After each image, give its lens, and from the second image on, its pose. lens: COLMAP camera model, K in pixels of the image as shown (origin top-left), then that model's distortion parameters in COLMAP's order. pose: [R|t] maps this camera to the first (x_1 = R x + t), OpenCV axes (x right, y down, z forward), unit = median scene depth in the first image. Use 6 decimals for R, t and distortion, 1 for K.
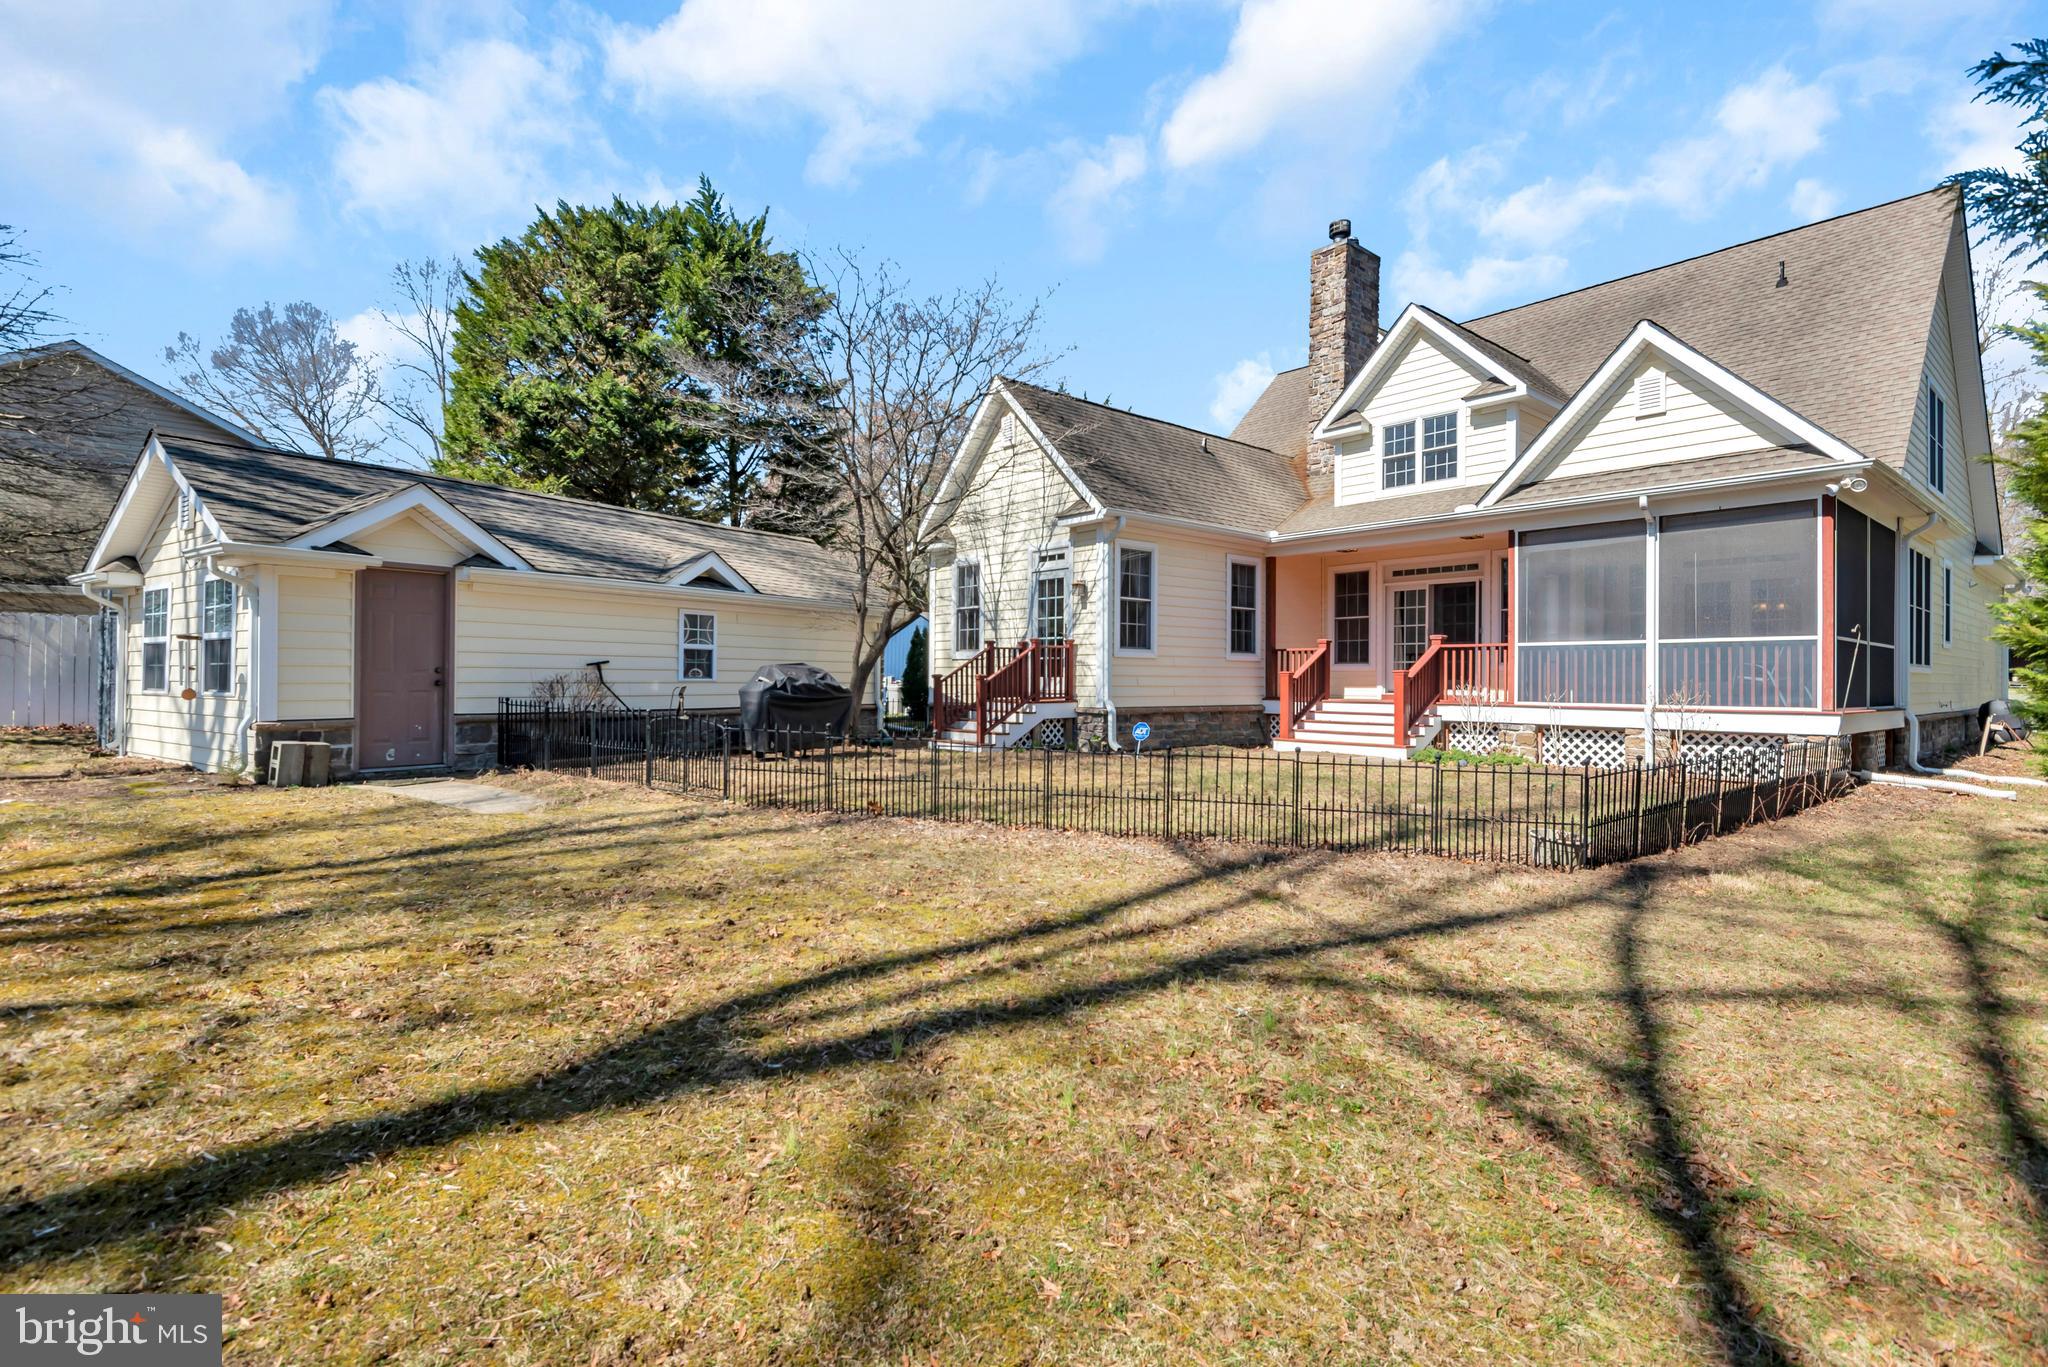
lens RADIAL K [[960.7, 0, 1014.5], [0, 960.7, 675.1], [0, 0, 1]] dist [0.013358, -0.008377]
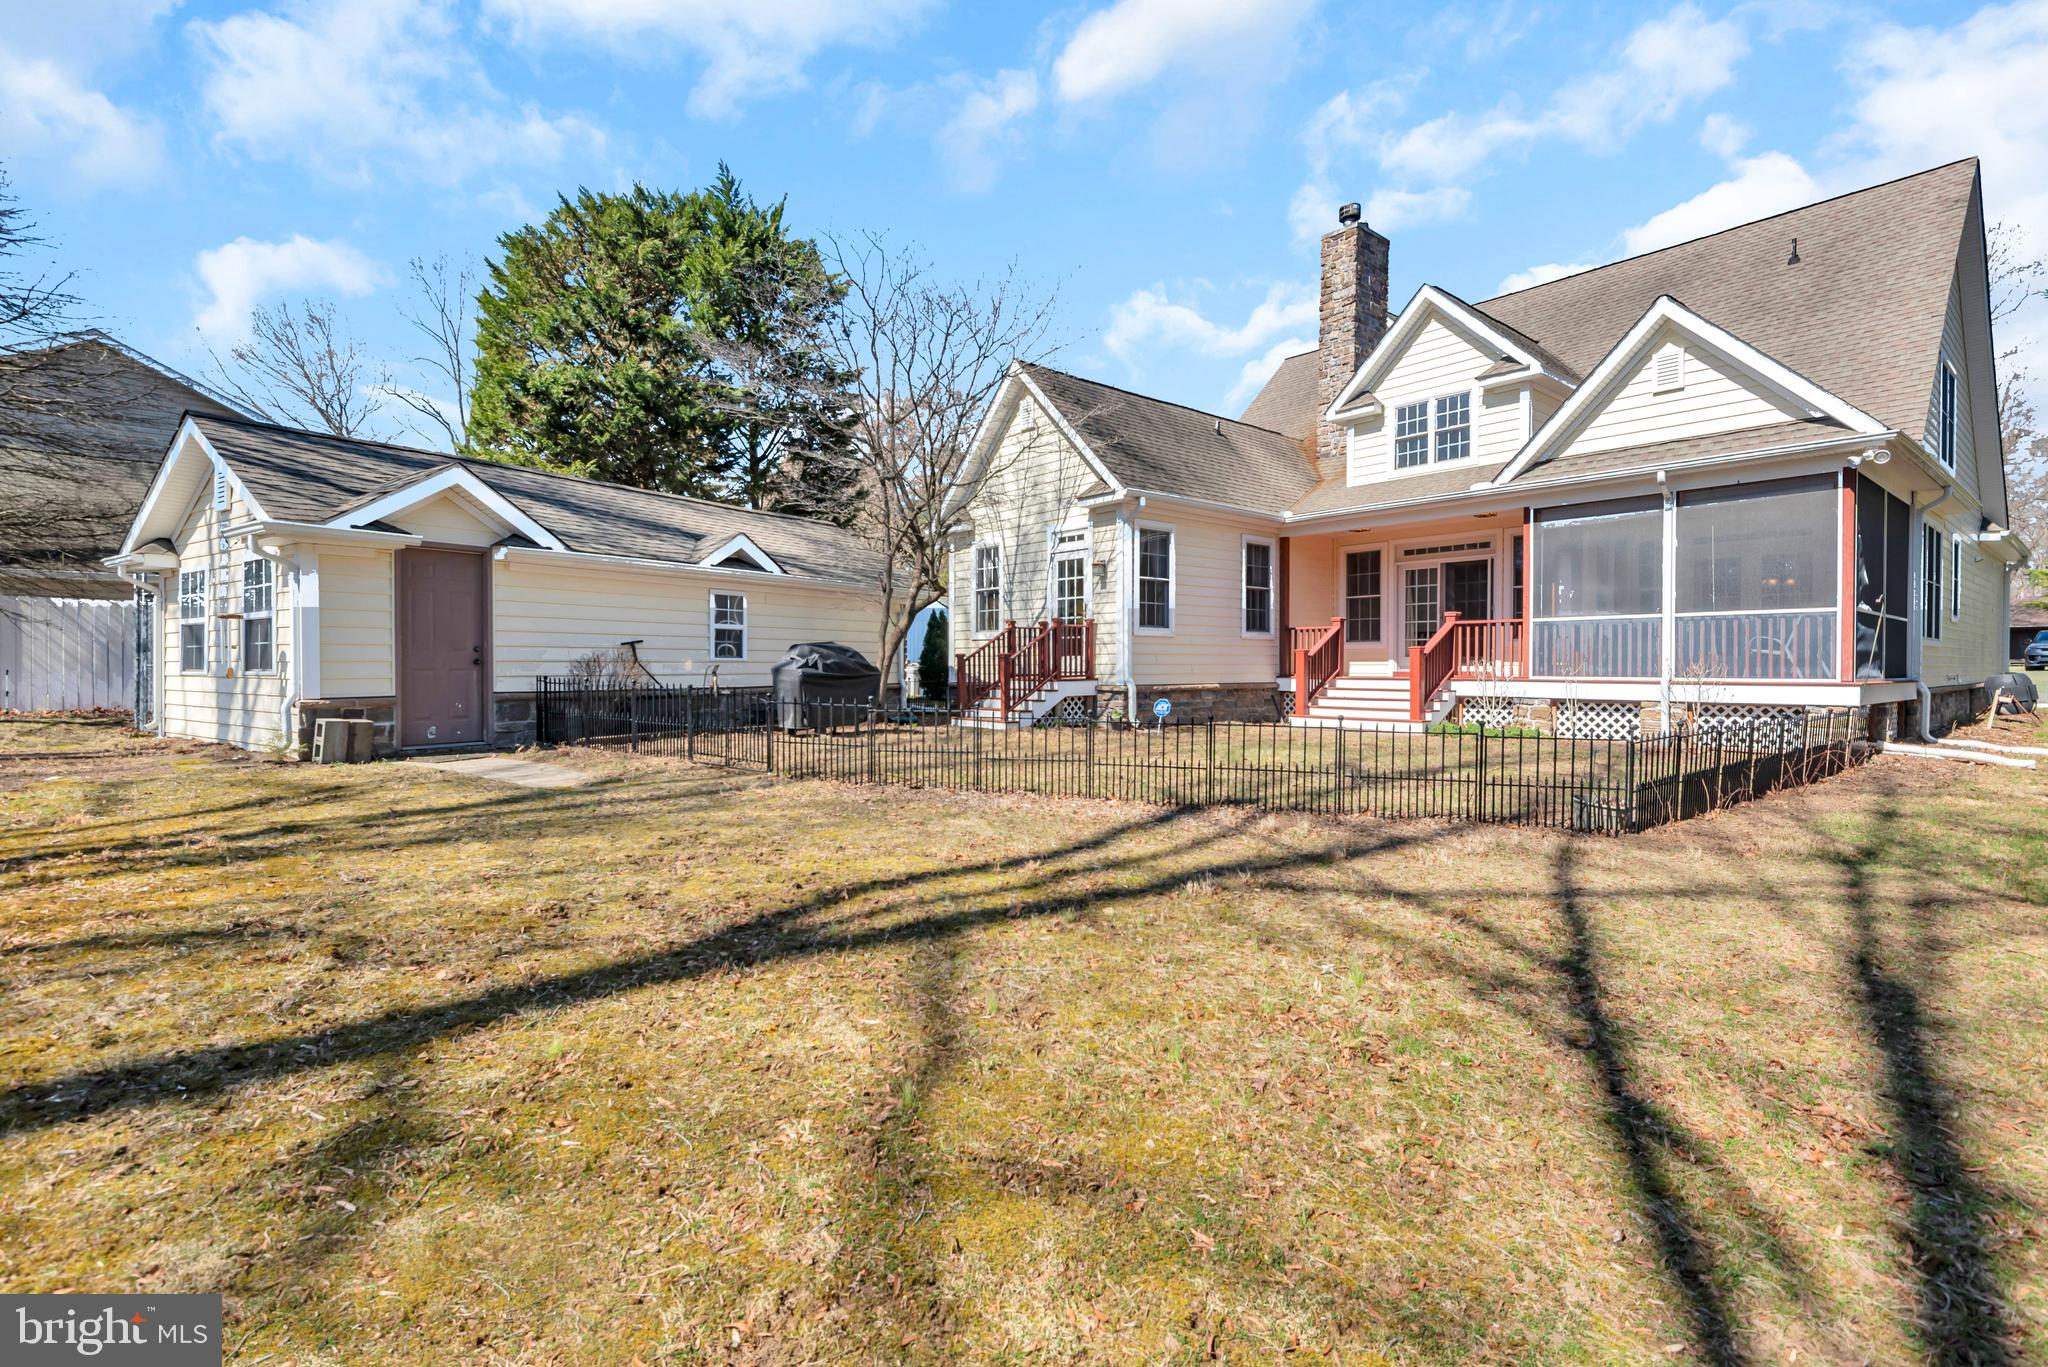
lens RADIAL K [[933.9, 0, 1017.0], [0, 933.9, 675.3], [0, 0, 1]] dist [0.018221, -0.005934]
pose [[0.999980, -0.006317, 0.000172, -0.021277], [0.006314, 0.999861, 0.015407, 0.007579], [-0.000270, -0.015405, 0.999881, 0.009296]]
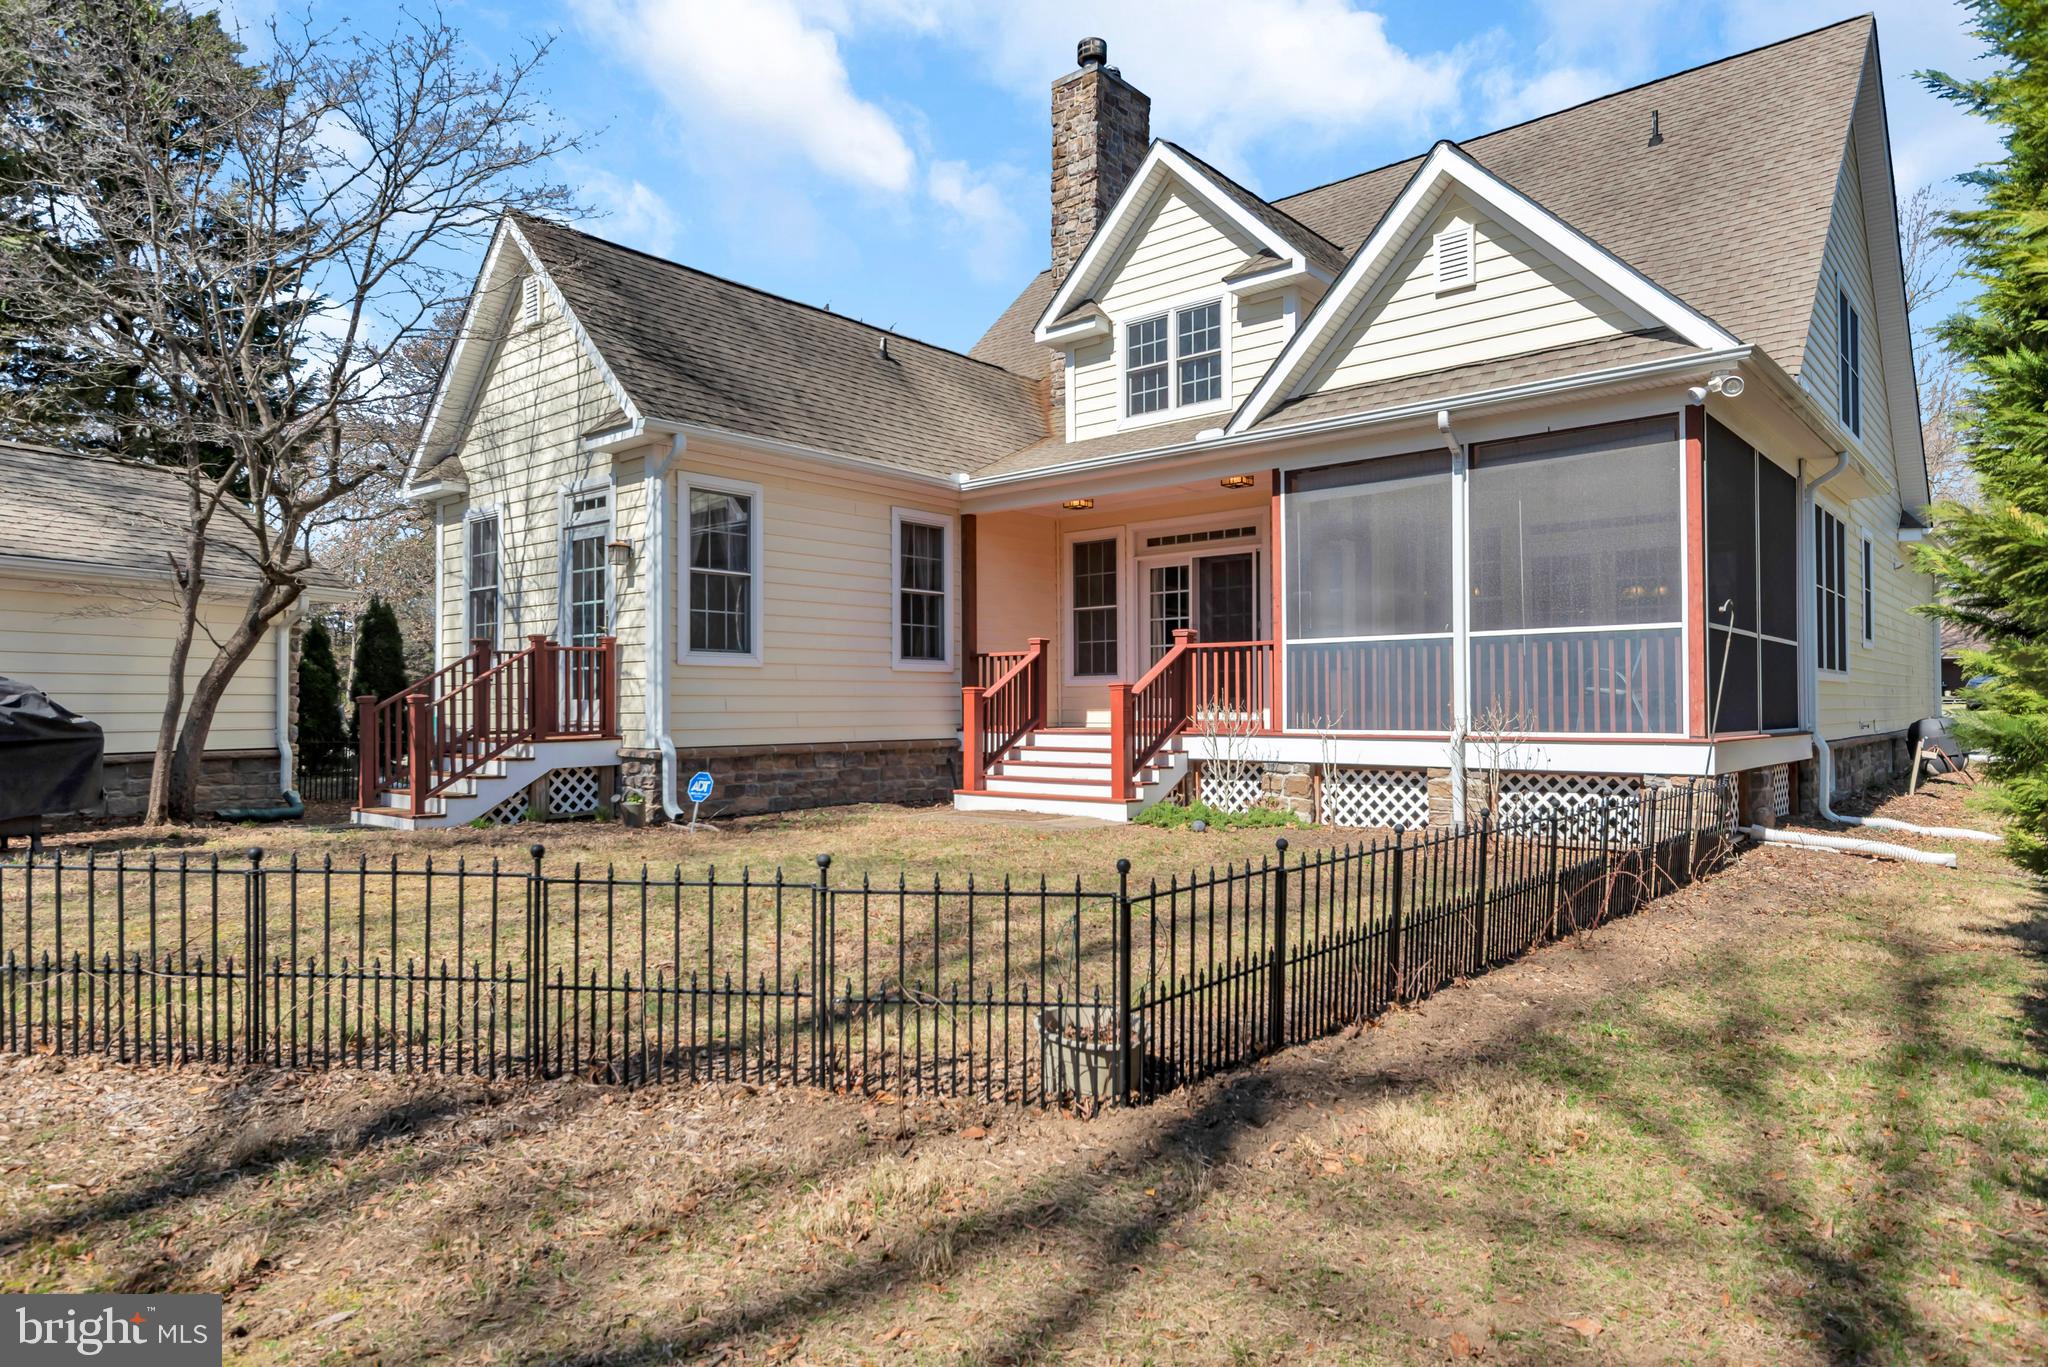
lens RADIAL K [[1210.8, 0, 1019.2], [0, 1210.8, 684.2], [0, 0, 1]] dist [0.023082, -0.019458]
pose [[0.988417, -0.007435, 0.151580, 0.209759], [0.009300, 0.999890, -0.011594, 0.004853], [-0.151477, 0.012870, 0.988377, 0.203761]]
